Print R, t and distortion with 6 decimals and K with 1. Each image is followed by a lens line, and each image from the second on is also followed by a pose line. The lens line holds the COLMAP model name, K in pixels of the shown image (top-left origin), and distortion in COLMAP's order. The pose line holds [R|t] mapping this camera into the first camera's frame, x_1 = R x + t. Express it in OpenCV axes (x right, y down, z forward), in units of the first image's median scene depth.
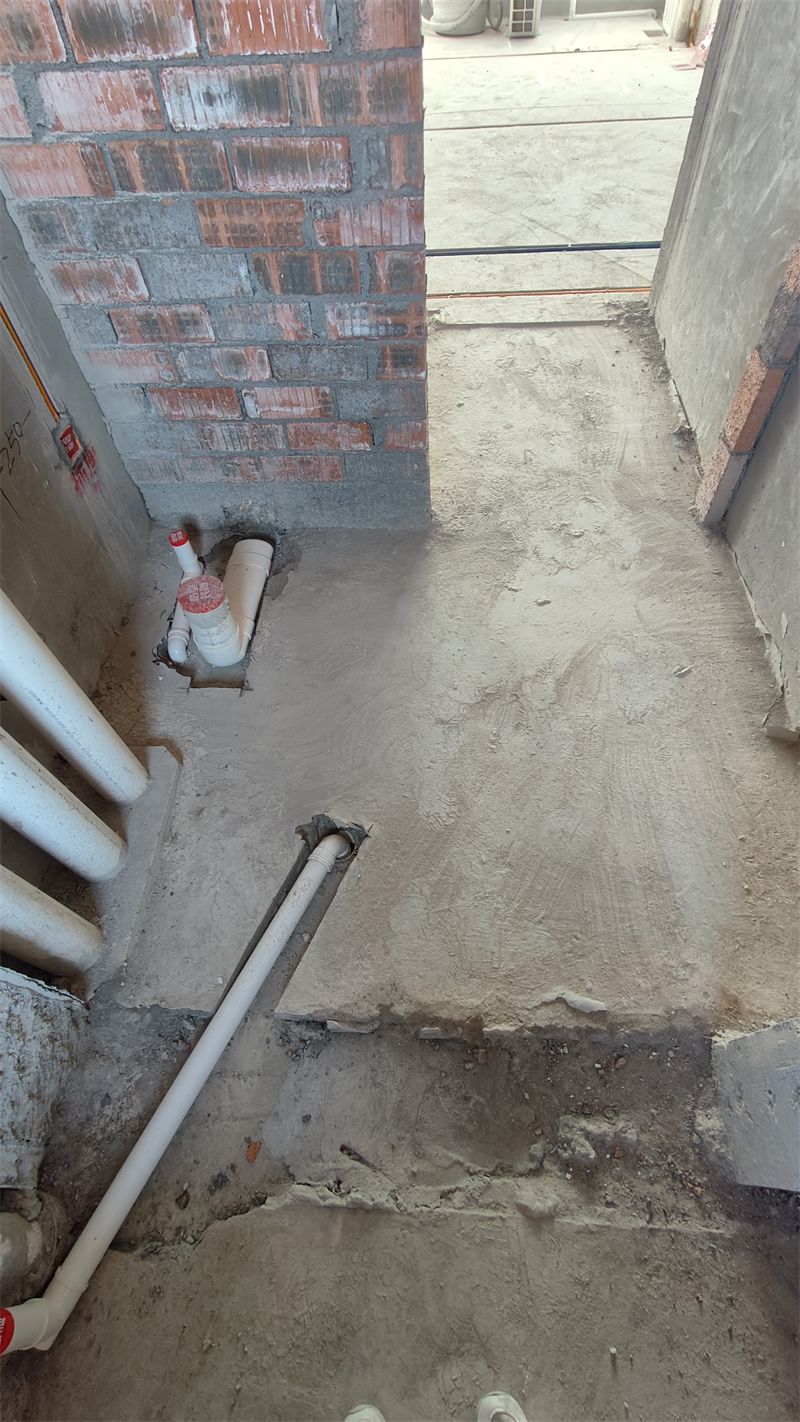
lens RADIAL K [[646.3, 0, 404.8], [0, 646.3, 711.0], [0, 0, 1]] dist [-0.001440, 0.000572]
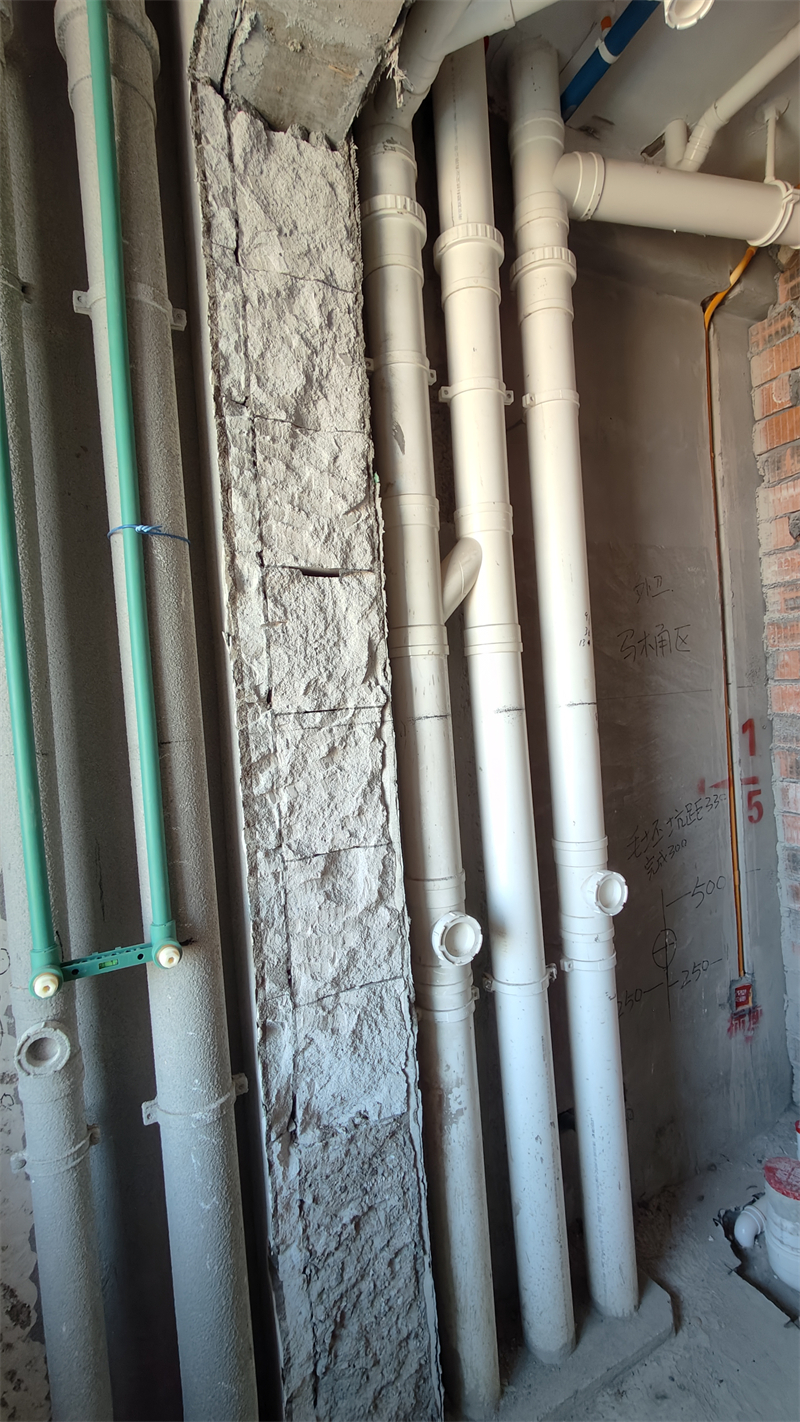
lens RADIAL K [[661.6, 0, 425.6], [0, 661.6, 710.7], [0, 0, 1]] dist [0.000108, 0.000060]
pose [[0.507673, 0.033539, -0.860897, 0.206534], [-0.682772, 0.625081, -0.378280, 0.113125], [0.525443, 0.779839, 0.340236, -0.135137]]
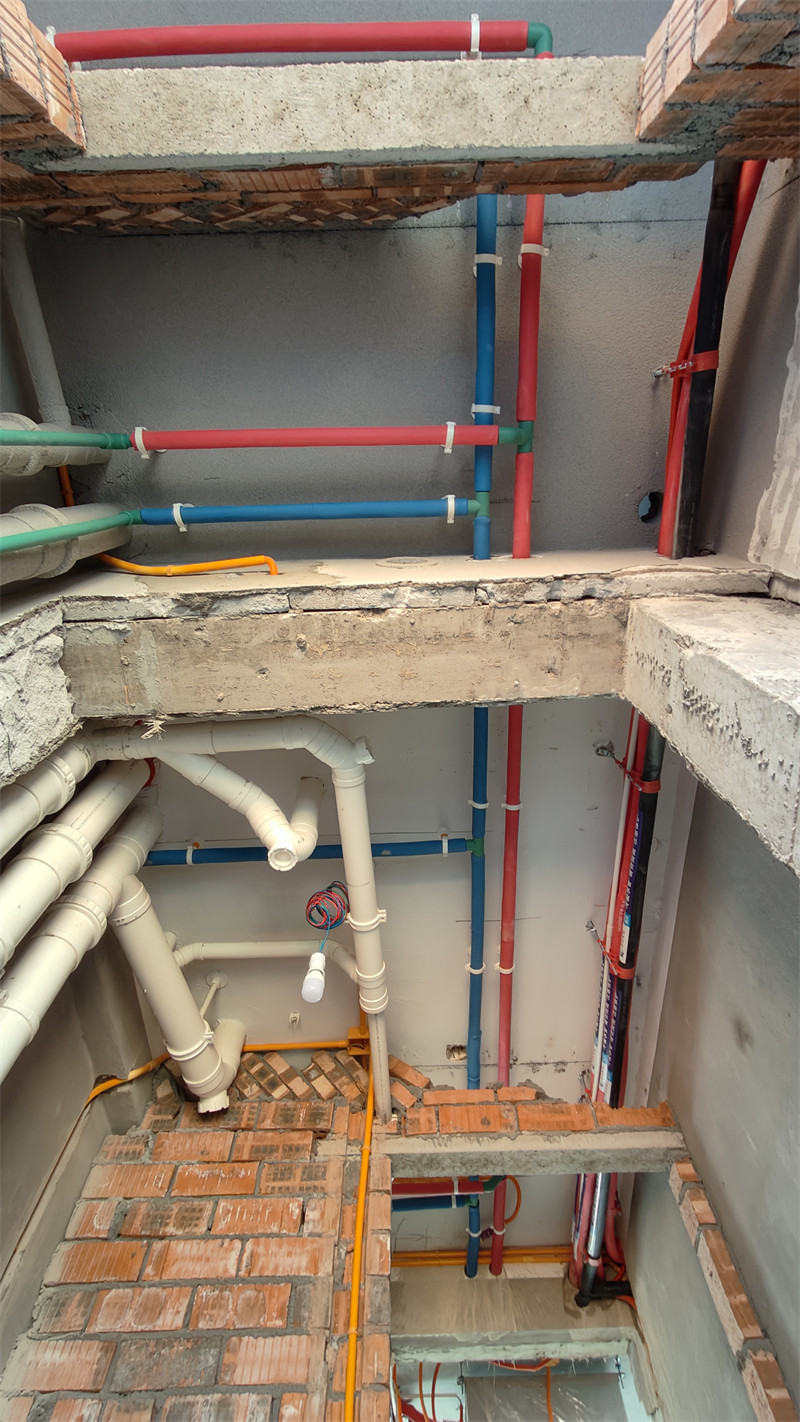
lens RADIAL K [[646.3, 0, 404.8], [0, 646.3, 711.0], [0, 0, 1]] dist [-0.001440, 0.000572]
pose [[0.999106, 0.032503, -0.027031, 0.009173], [-0.004476, -0.554491, -0.832177, 0.230208], [-0.042036, 0.831554, -0.553850, 0.019644]]
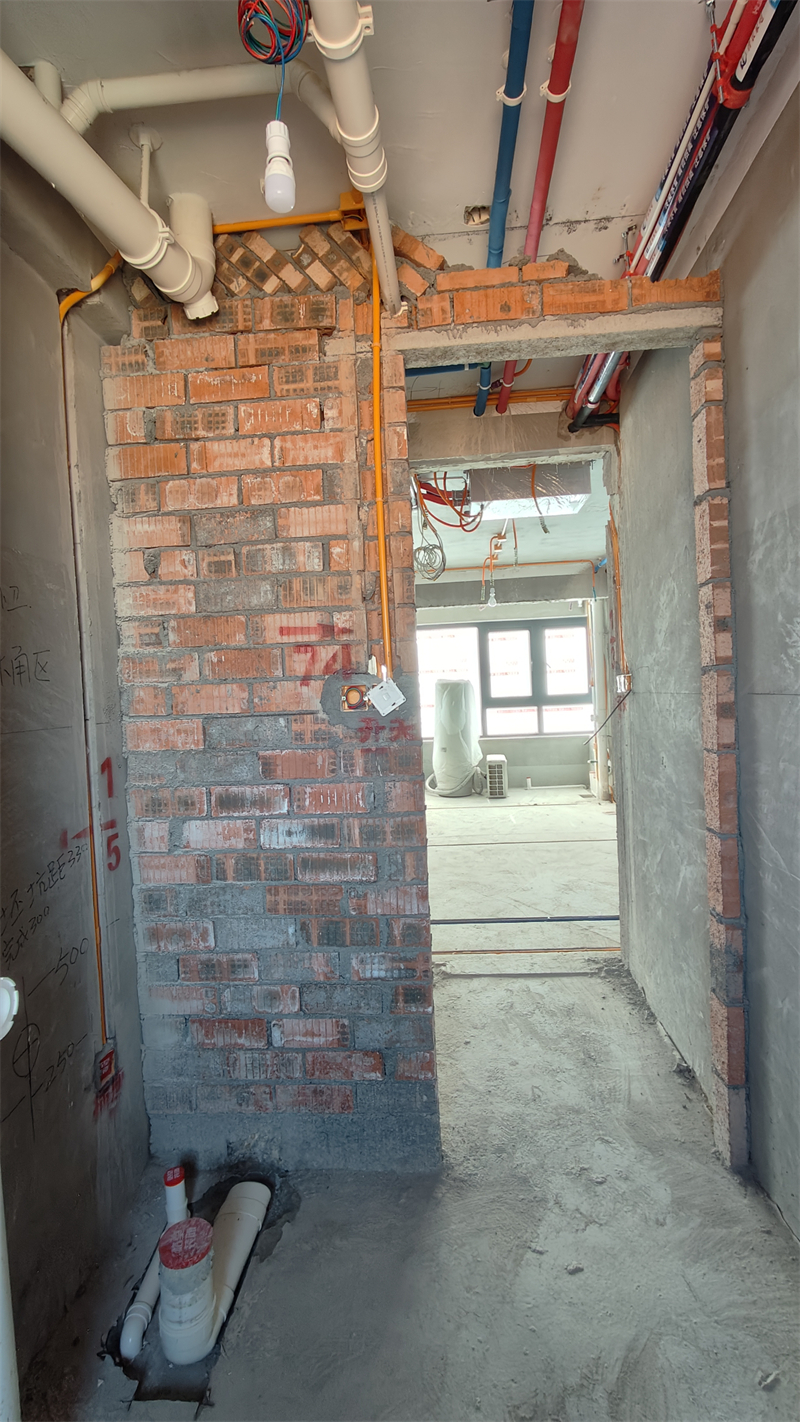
lens RADIAL K [[646.3, 0, 404.8], [0, 646.3, 711.0], [0, 0, 1]] dist [-0.001440, 0.000572]
pose [[0.999777, 0.000825, -0.021081, 0.006381], [-0.017457, 0.593477, -0.804662, 0.087253], [0.011847, 0.804851, 0.593359, -0.109979]]
